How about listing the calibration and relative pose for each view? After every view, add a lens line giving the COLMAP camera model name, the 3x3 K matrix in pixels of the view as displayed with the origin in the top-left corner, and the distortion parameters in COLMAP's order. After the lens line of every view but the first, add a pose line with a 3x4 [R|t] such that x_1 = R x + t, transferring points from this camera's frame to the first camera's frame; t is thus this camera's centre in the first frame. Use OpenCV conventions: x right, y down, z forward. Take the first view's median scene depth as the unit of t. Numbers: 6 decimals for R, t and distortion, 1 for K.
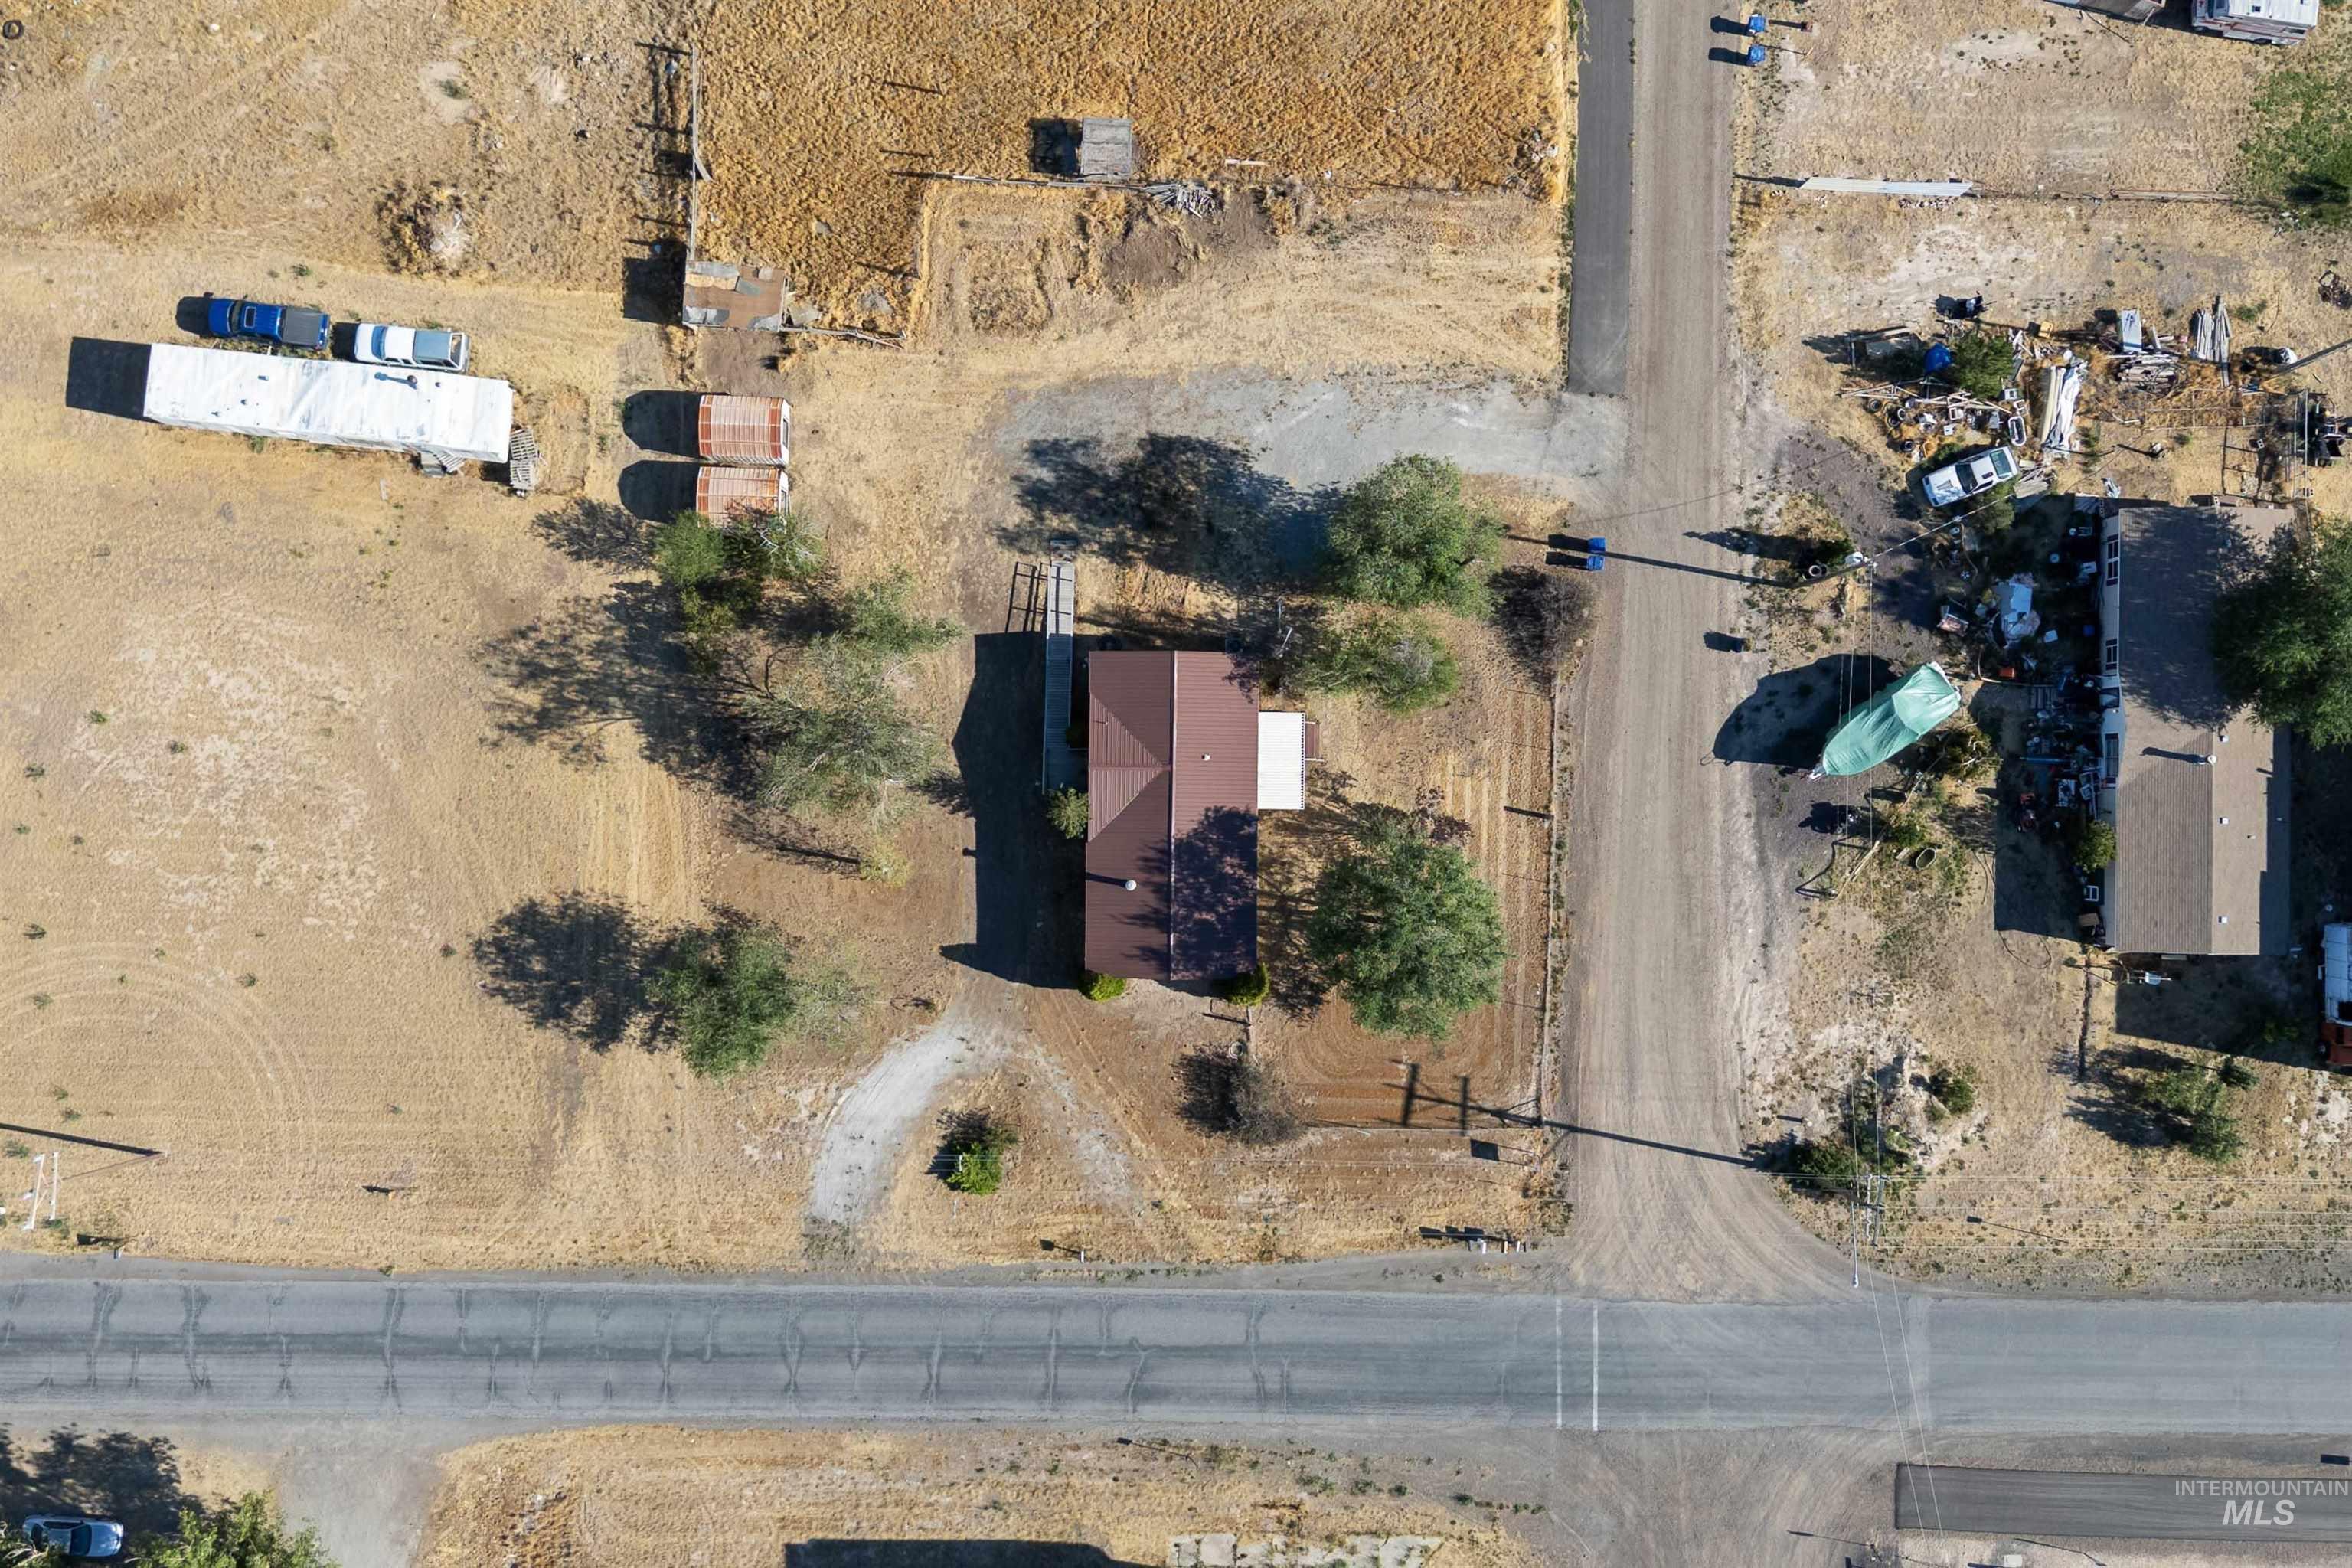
lens RADIAL K [[2041.7, 0, 1176.0], [0, 2041.7, 784.0], [0, 0, 1]] dist [0.120747, -0.161621]
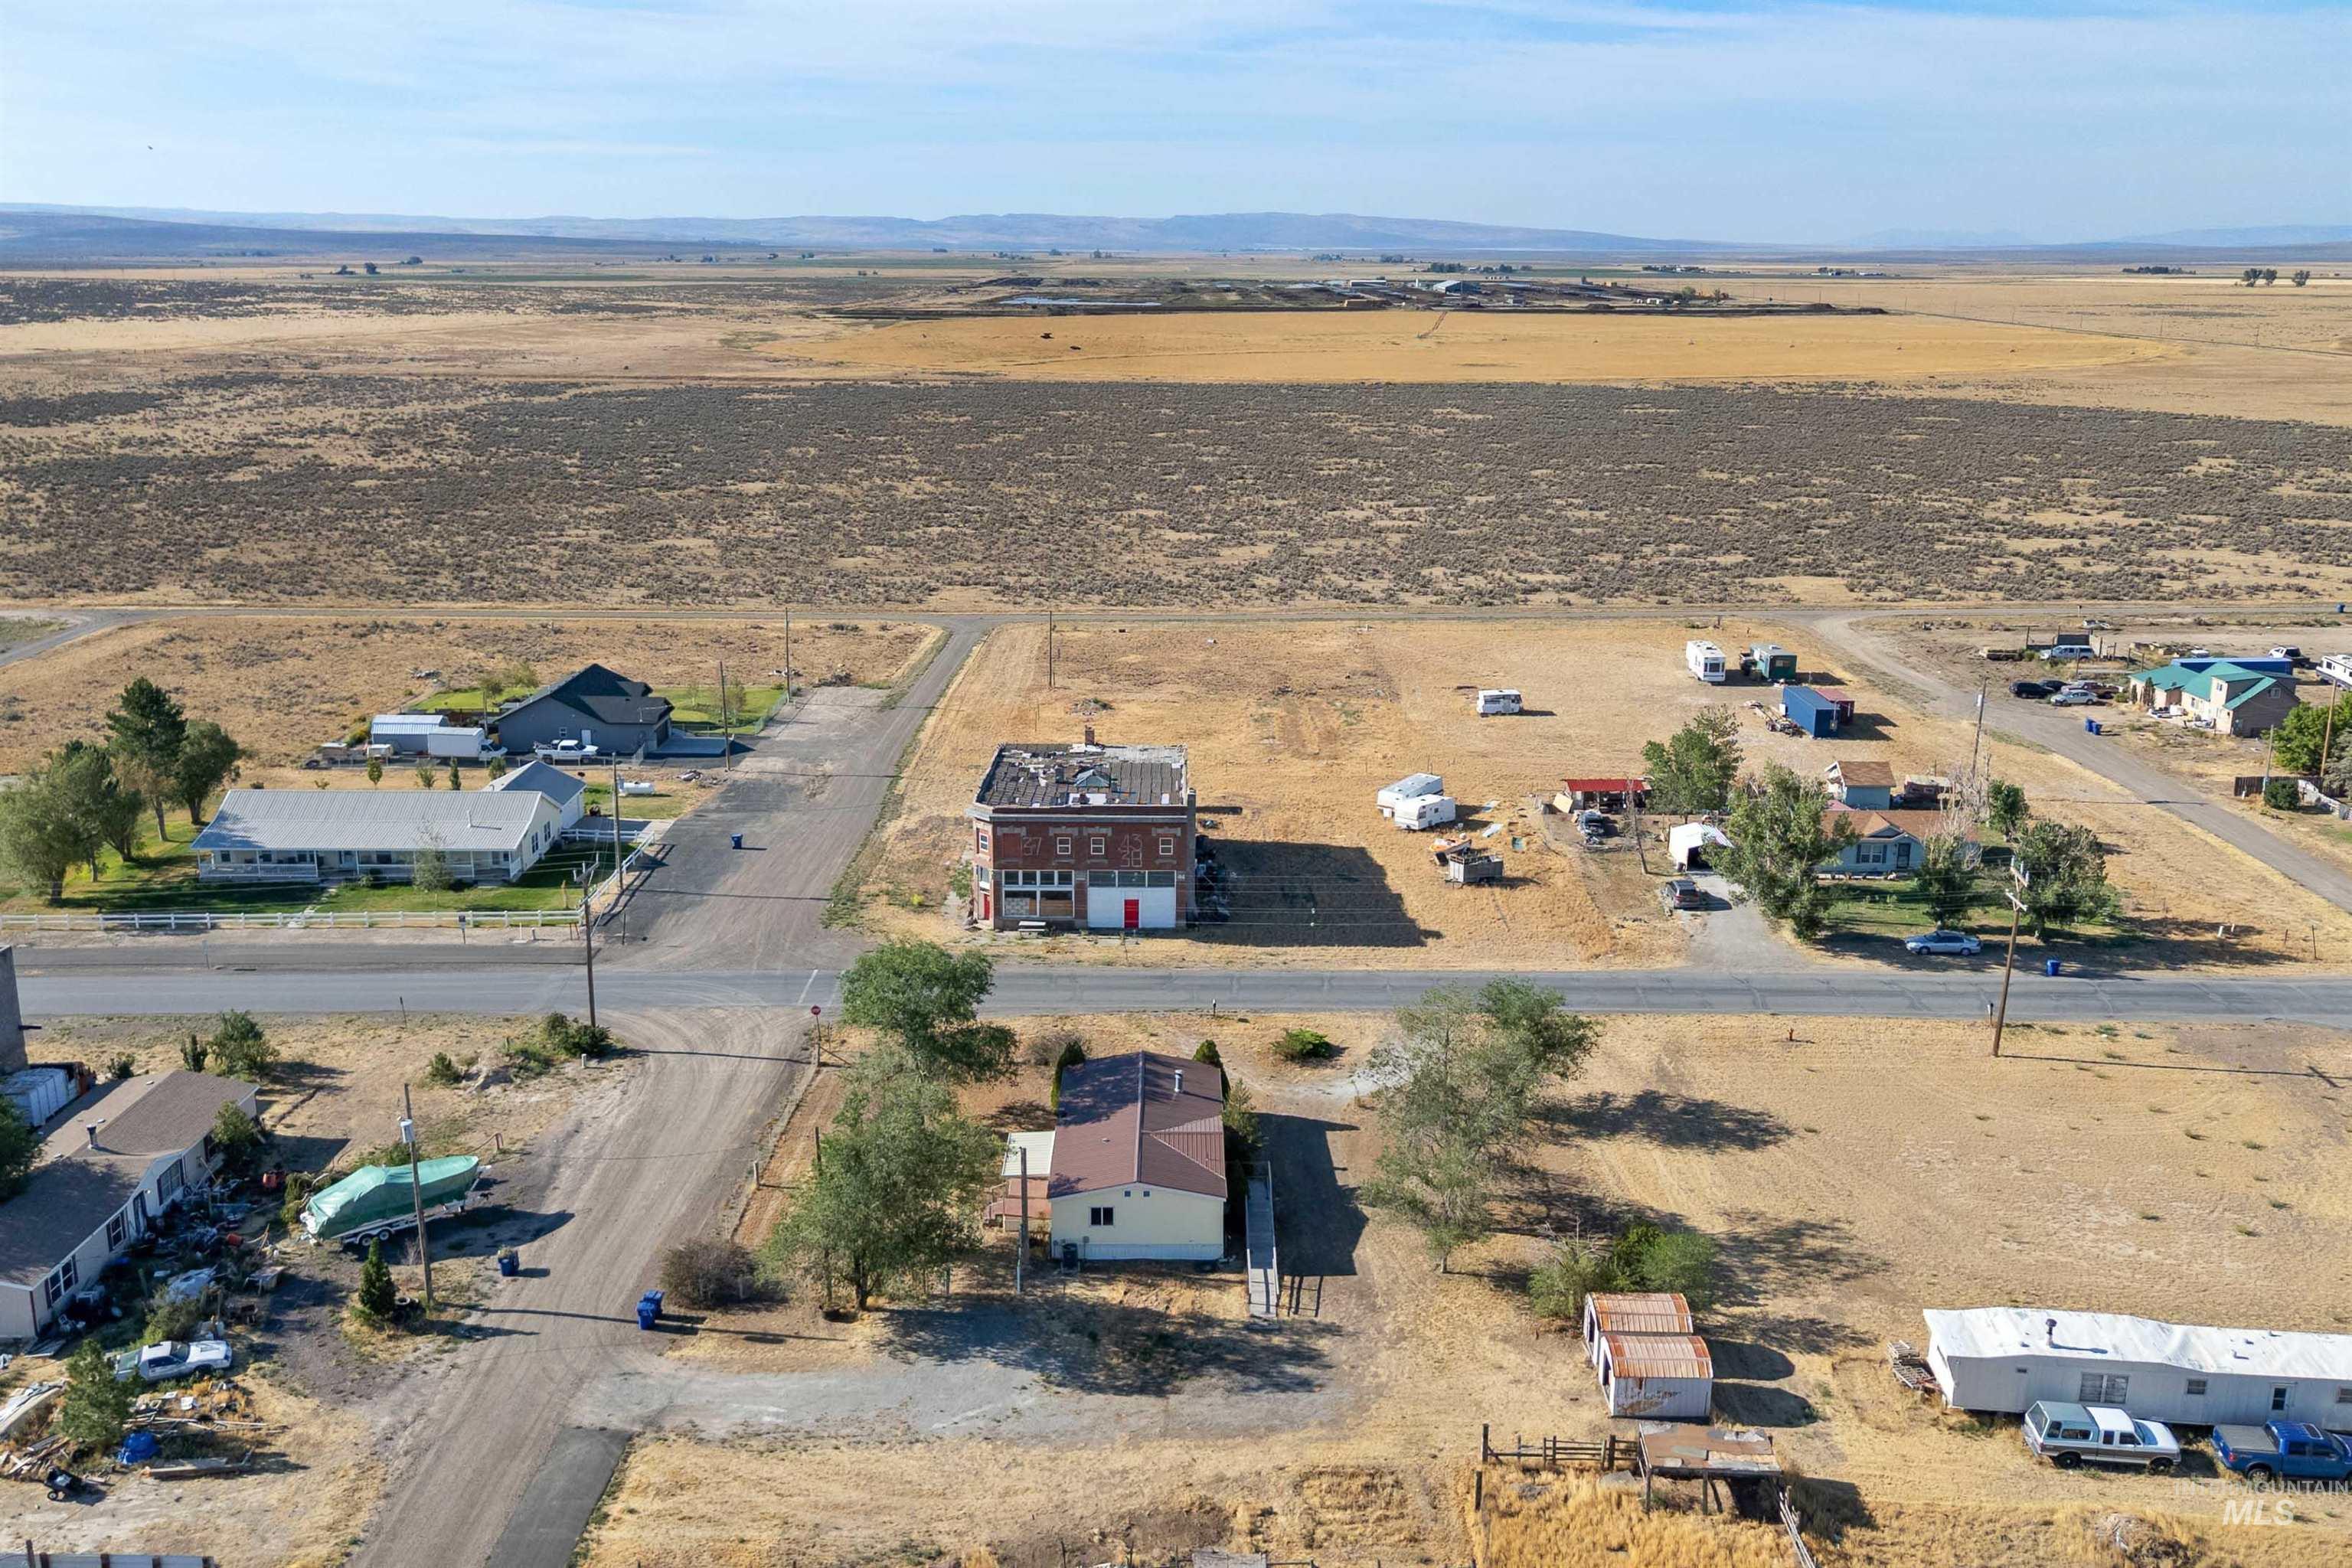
lens RADIAL K [[2036.4, 0, 1176.0], [0, 2036.4, 784.0], [0, 0, 1]] dist [0.055127, 0.002474]
pose [[-0.999722, -0.014555, -0.018533, 0.001776], [-0.014678, -0.230695, 0.972915, -0.907742], [-0.018437, 0.972917, 0.230417, 0.581910]]
